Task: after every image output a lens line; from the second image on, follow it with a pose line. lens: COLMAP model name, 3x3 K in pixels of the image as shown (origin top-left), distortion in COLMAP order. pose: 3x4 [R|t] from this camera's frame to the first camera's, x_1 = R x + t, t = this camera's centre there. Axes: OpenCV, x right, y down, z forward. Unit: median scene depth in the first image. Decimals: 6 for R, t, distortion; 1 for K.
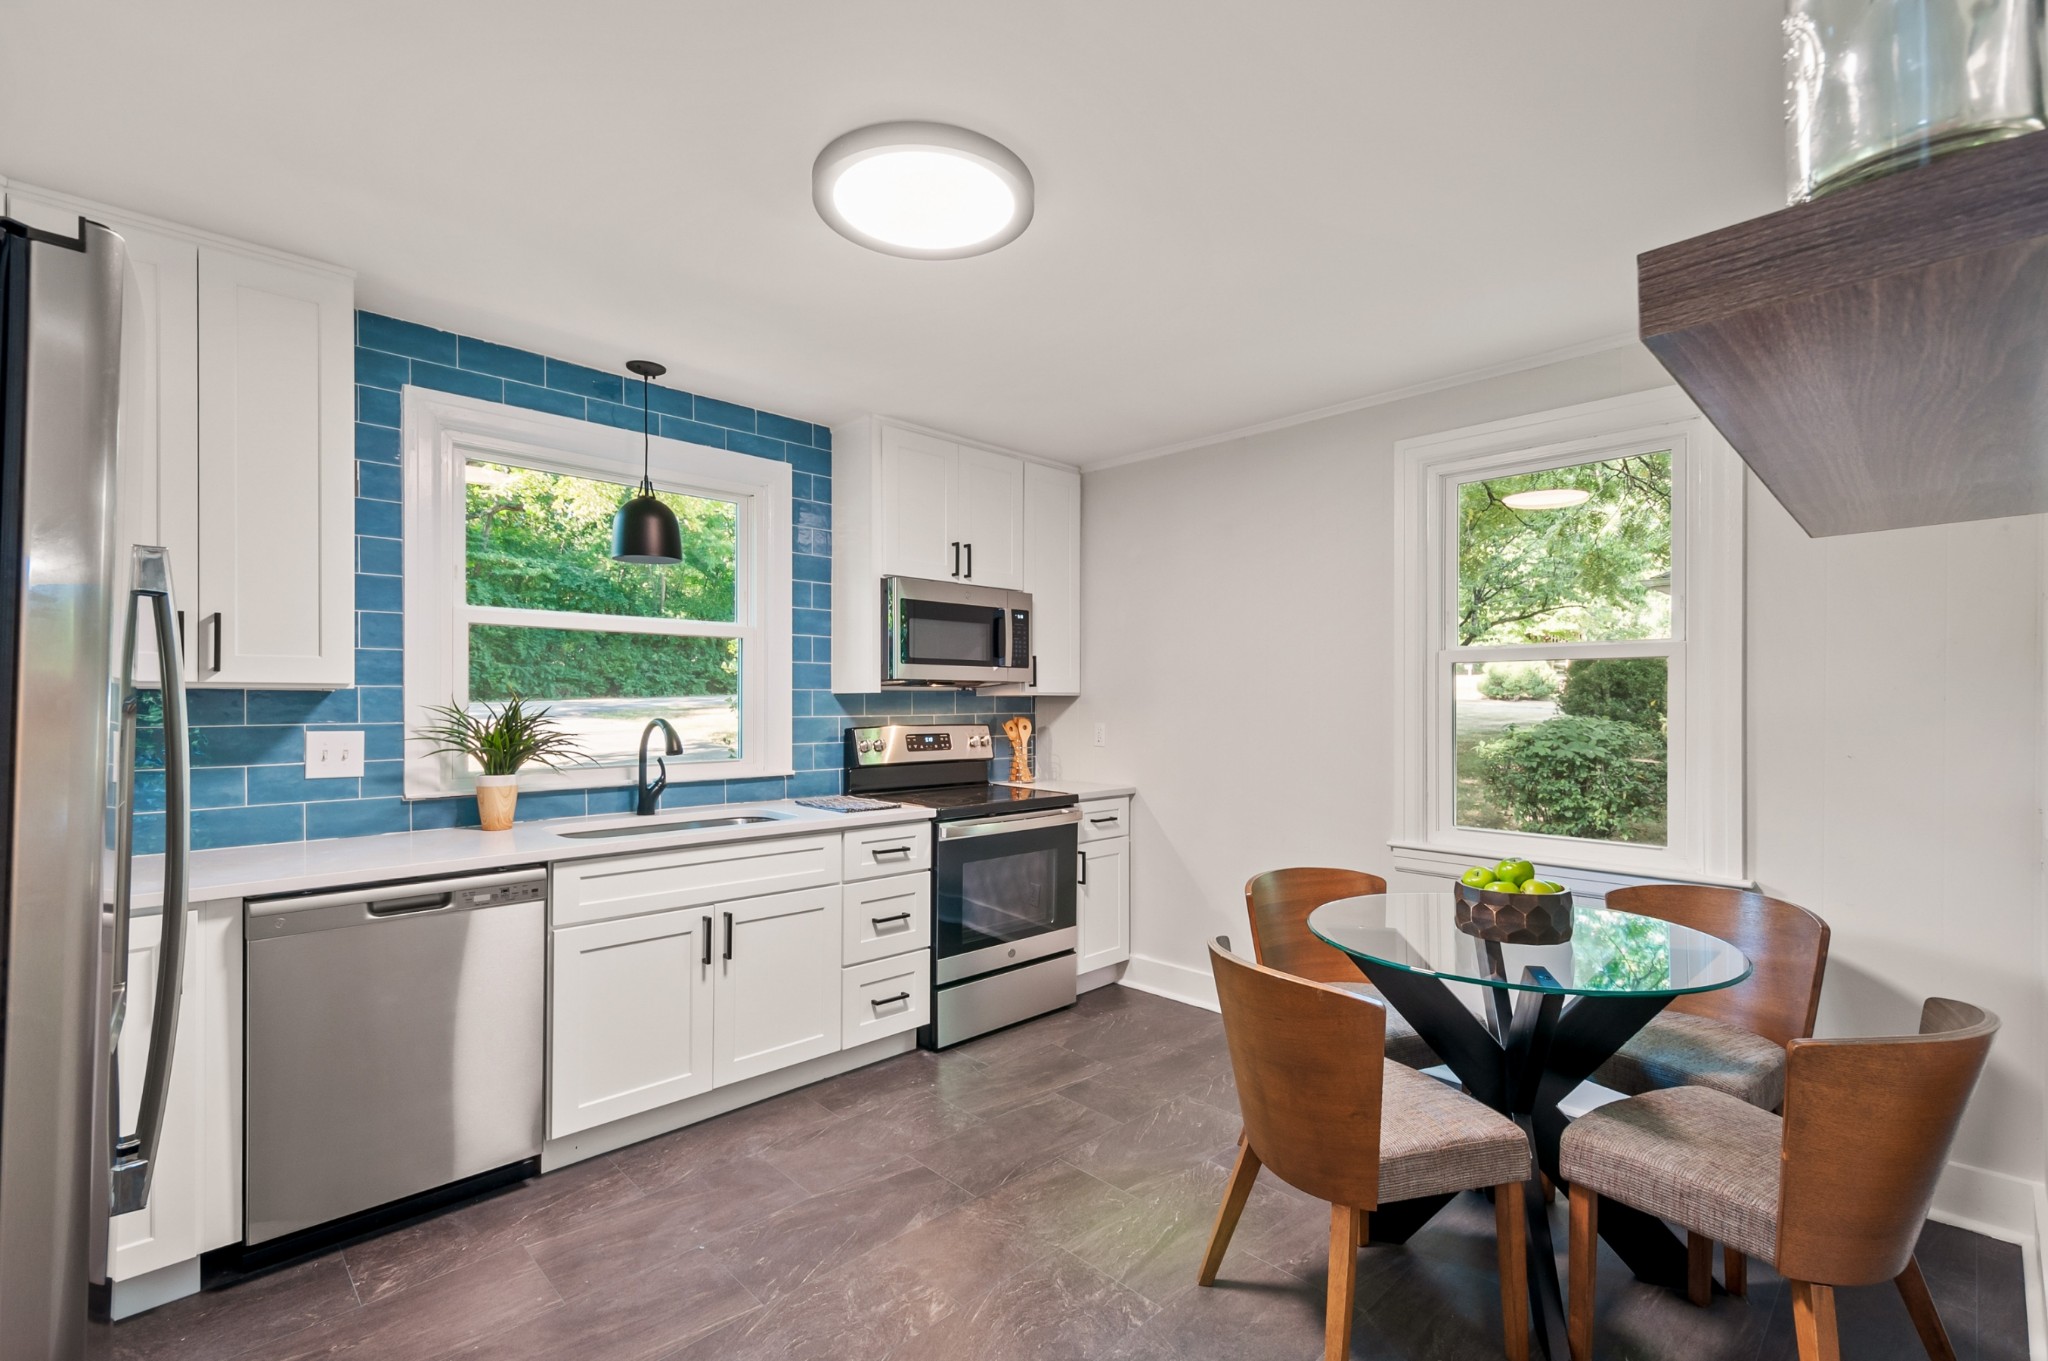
lens RADIAL K [[912.1, 0, 1034.7], [0, 912.1, 689.0], [0, 0, 1]] dist [0.013652, 0.000197]
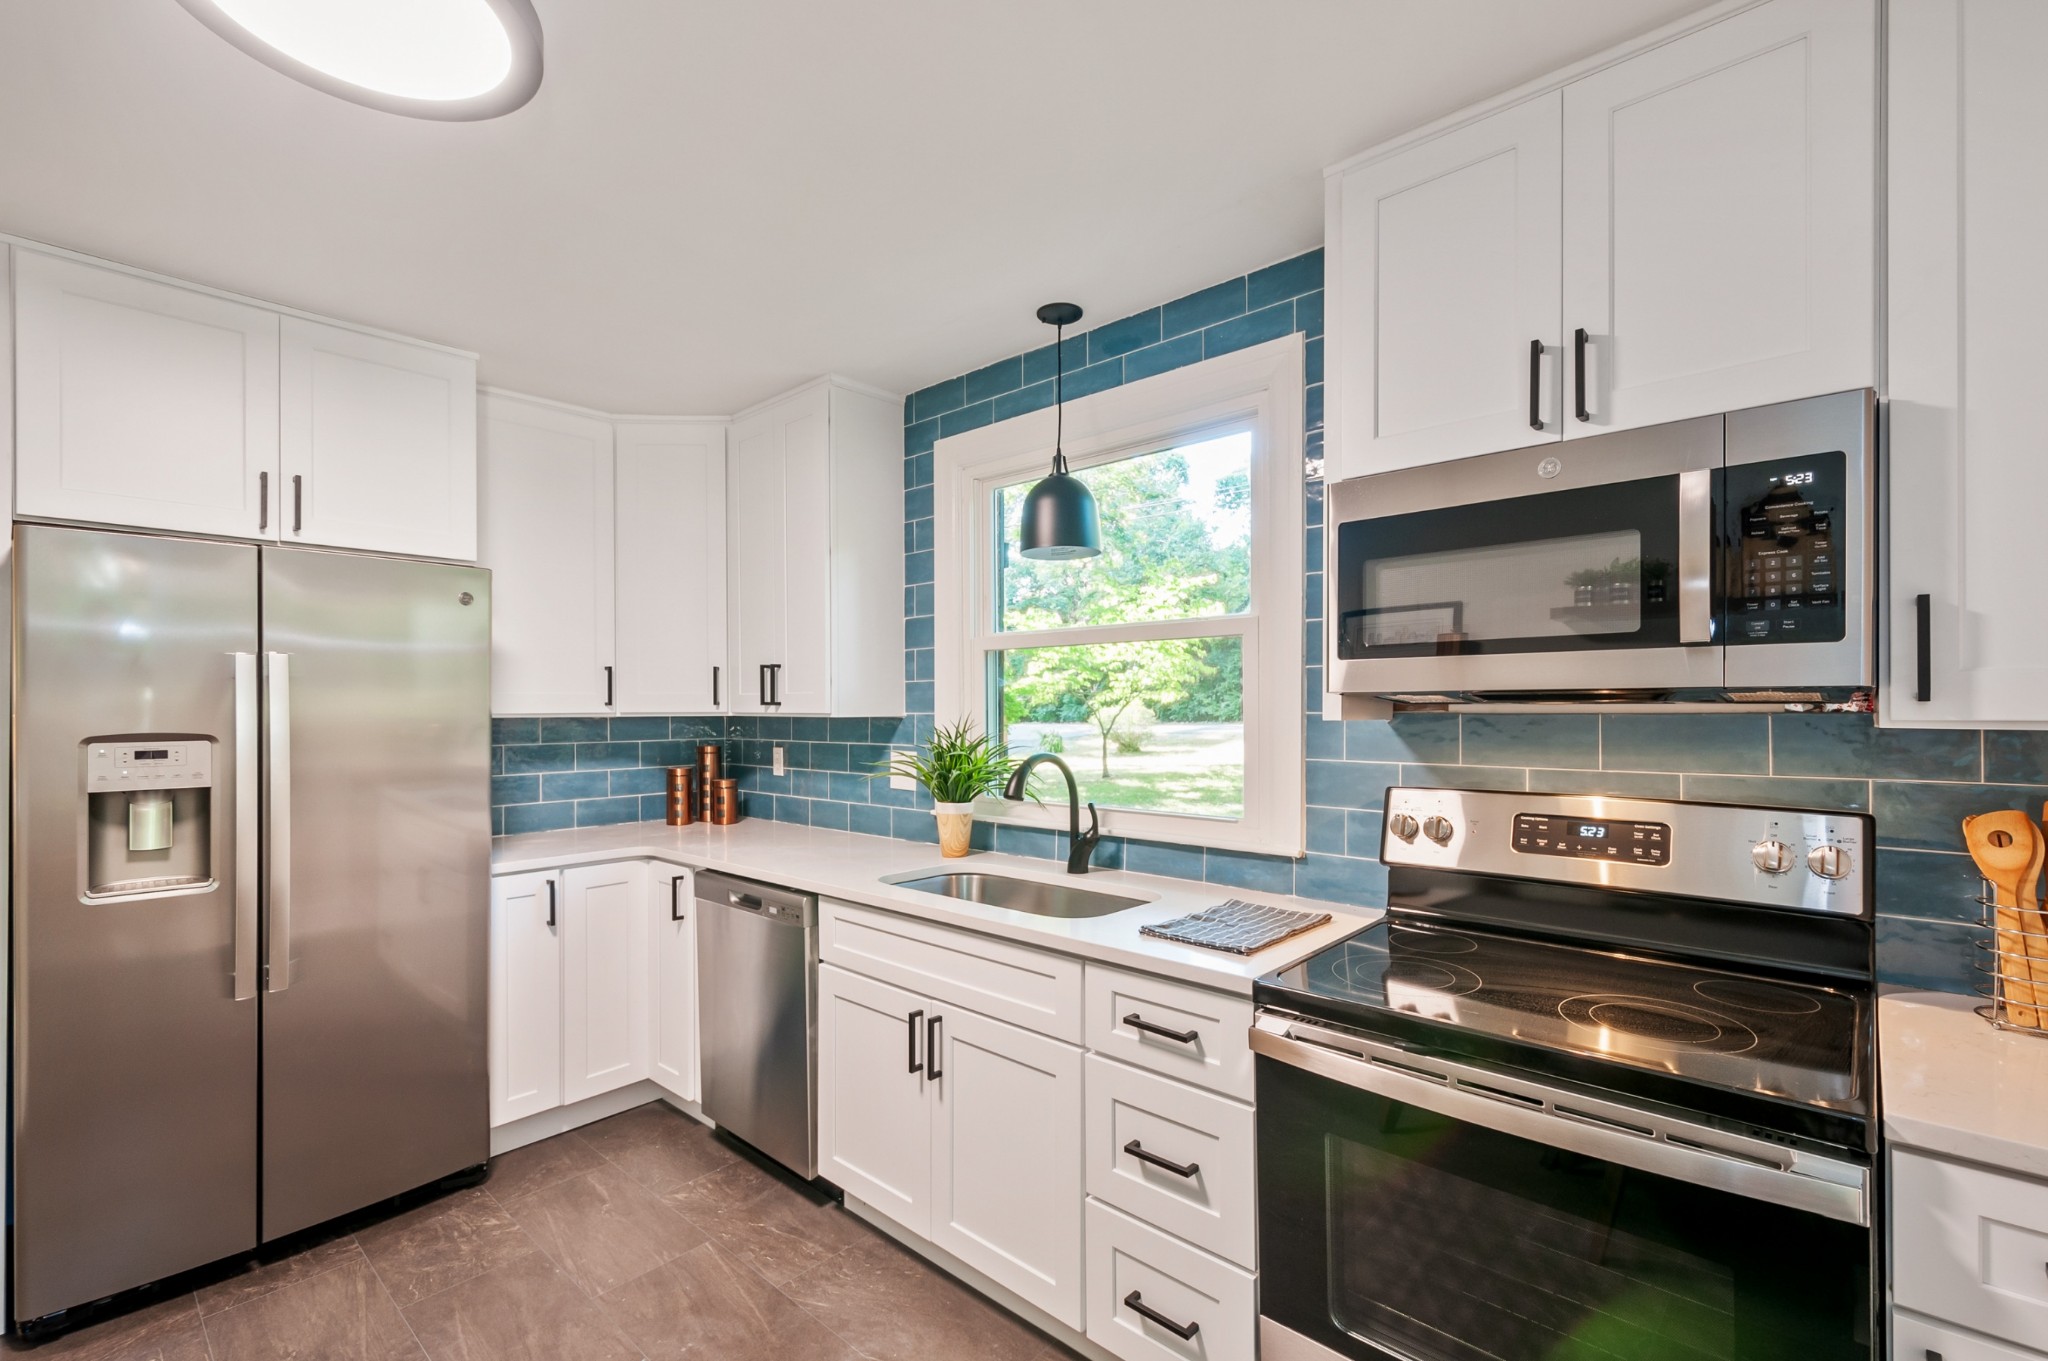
lens RADIAL K [[912.1, 0, 1034.4], [0, 912.1, 701.8], [0, 0, 1]] dist [0.013652, 0.000197]
pose [[0.046063, -0.006514, -0.998917, 0.365824], [0.017212, 0.999835, -0.005727, -0.007072], [0.998790, -0.016929, 0.046167, 0.919139]]
